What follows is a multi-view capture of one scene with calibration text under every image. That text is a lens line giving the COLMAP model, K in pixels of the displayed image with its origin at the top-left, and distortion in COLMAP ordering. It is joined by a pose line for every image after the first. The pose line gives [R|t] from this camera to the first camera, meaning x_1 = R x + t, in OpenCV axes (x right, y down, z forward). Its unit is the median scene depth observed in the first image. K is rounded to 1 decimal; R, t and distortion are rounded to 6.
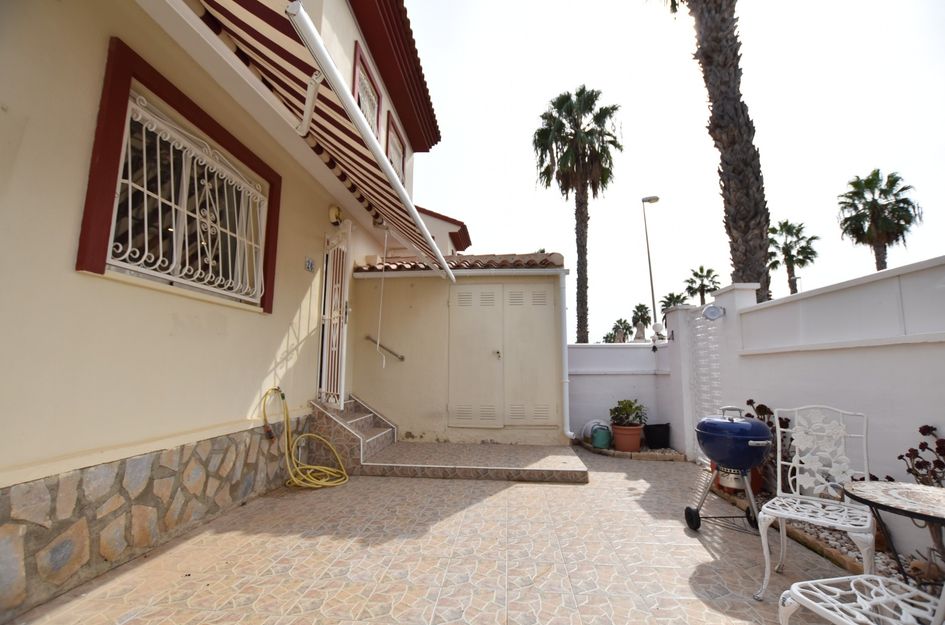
lens RADIAL K [[415.0, 0, 474.2], [0, 415.0, 311.5], [0, 0, 1]] dist [-0.034982, 0.005977]
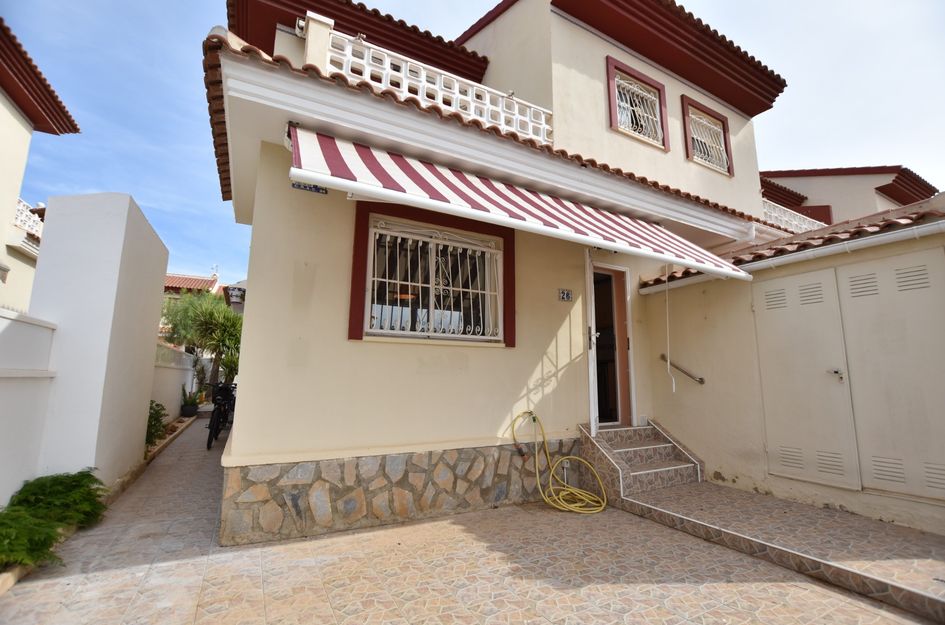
lens RADIAL K [[415.0, 0, 474.2], [0, 415.0, 311.5], [0, 0, 1]] dist [-0.034982, 0.005977]
pose [[0.546135, -0.131881, -0.827251, 0.516626], [0.108789, 0.990333, -0.086059, -0.007297], [0.830603, -0.042996, 0.555202, 0.307160]]
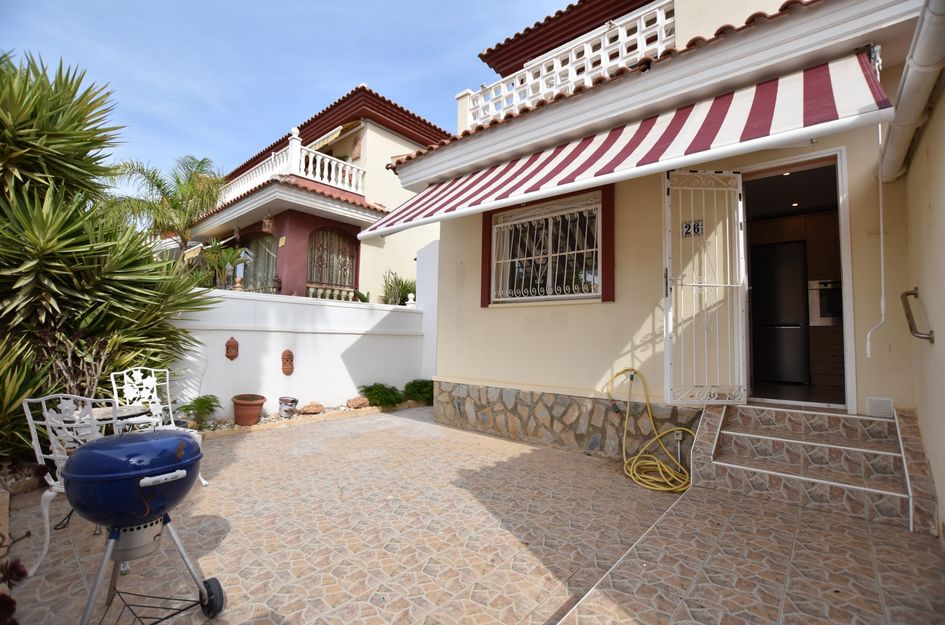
lens RADIAL K [[415.0, 0, 474.2], [0, 415.0, 311.5], [0, 0, 1]] dist [-0.034982, 0.005977]
pose [[-0.586849, -0.064392, -0.807132, 0.758025], [0.091713, 0.985131, -0.145276, 0.193506], [0.804485, -0.159279, -0.572218, 1.604722]]
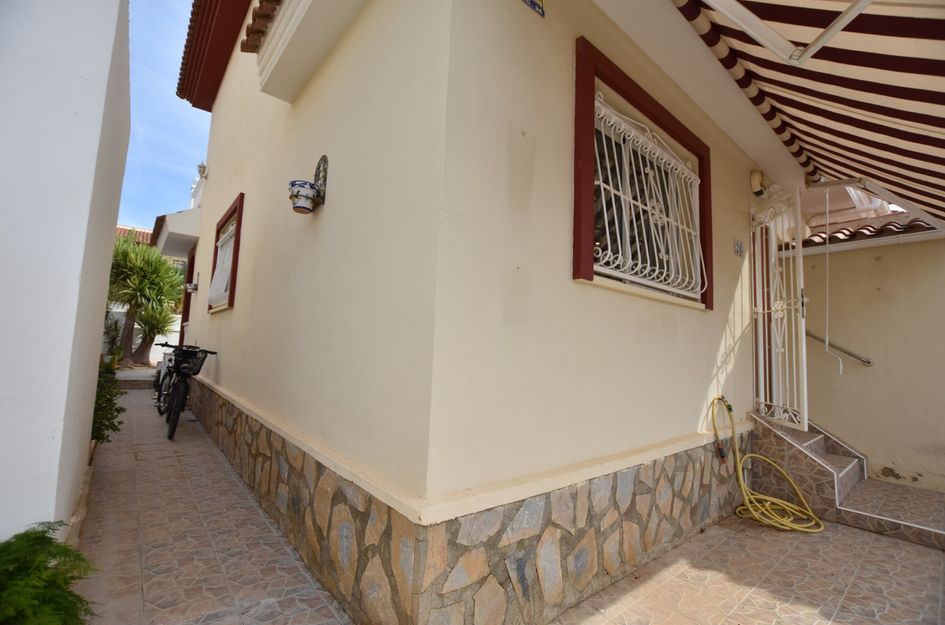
lens RADIAL K [[415.0, 0, 474.2], [0, 415.0, 311.5], [0, 0, 1]] dist [-0.034982, 0.005977]
pose [[0.703010, -0.041500, -0.709968, -0.285209], [0.058161, 0.998307, -0.000764, -0.023772], [0.708798, -0.040755, 0.704234, 0.065808]]
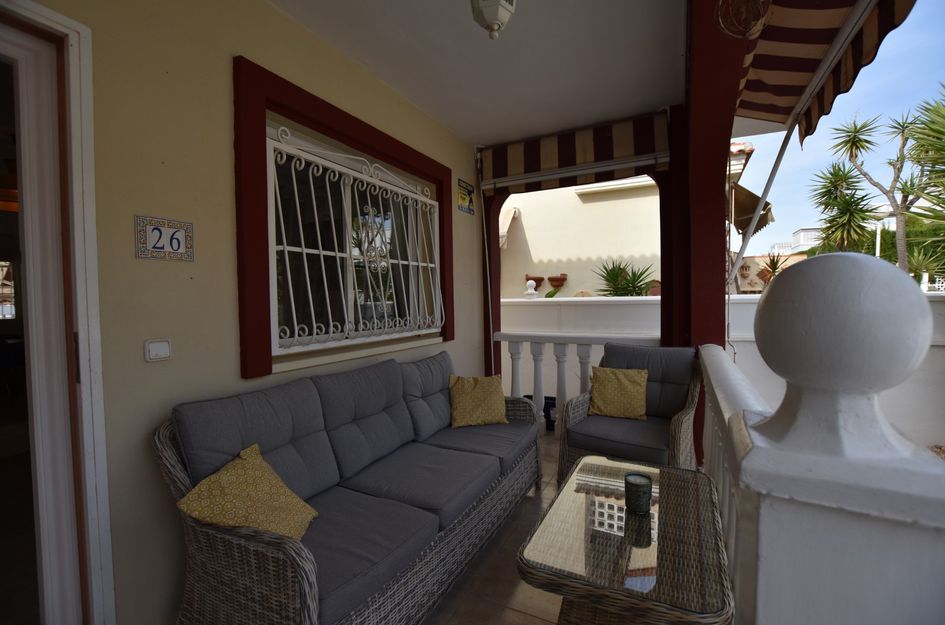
lens RADIAL K [[415.0, 0, 474.2], [0, 415.0, 311.5], [0, 0, 1]] dist [-0.034982, 0.005977]
pose [[0.925767, -0.008652, -0.377995, -0.147407], [0.071406, 0.985748, 0.152321, -0.218100], [0.371291, -0.168005, 0.913191, 0.278516]]
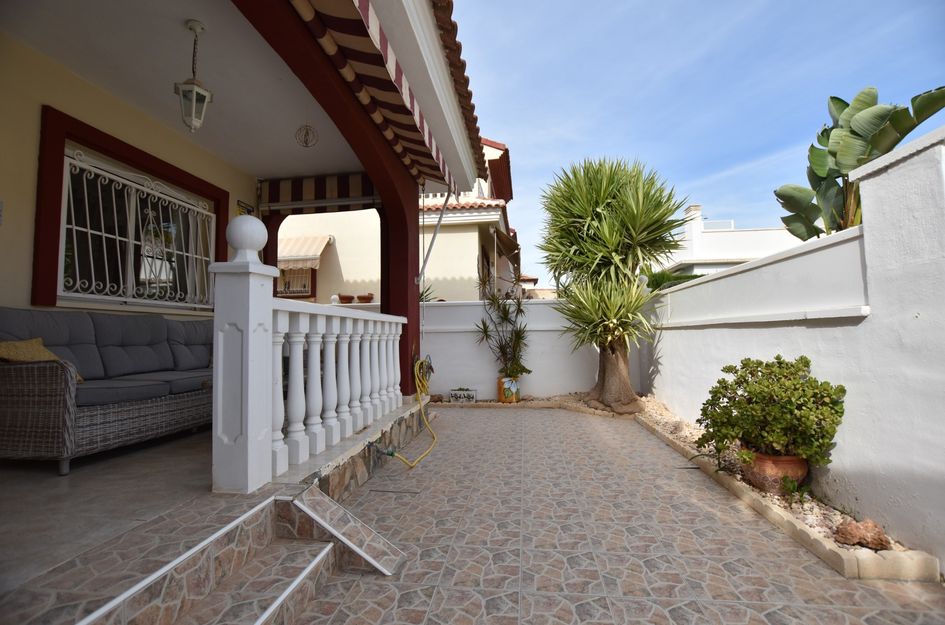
lens RADIAL K [[415.0, 0, 474.2], [0, 415.0, 311.5], [0, 0, 1]] dist [-0.034982, 0.005977]
pose [[0.998949, -0.017878, -0.042196, 0.308501], [0.021195, 0.996609, 0.079508, -0.100193], [0.040631, -0.080319, 0.995941, -0.142530]]
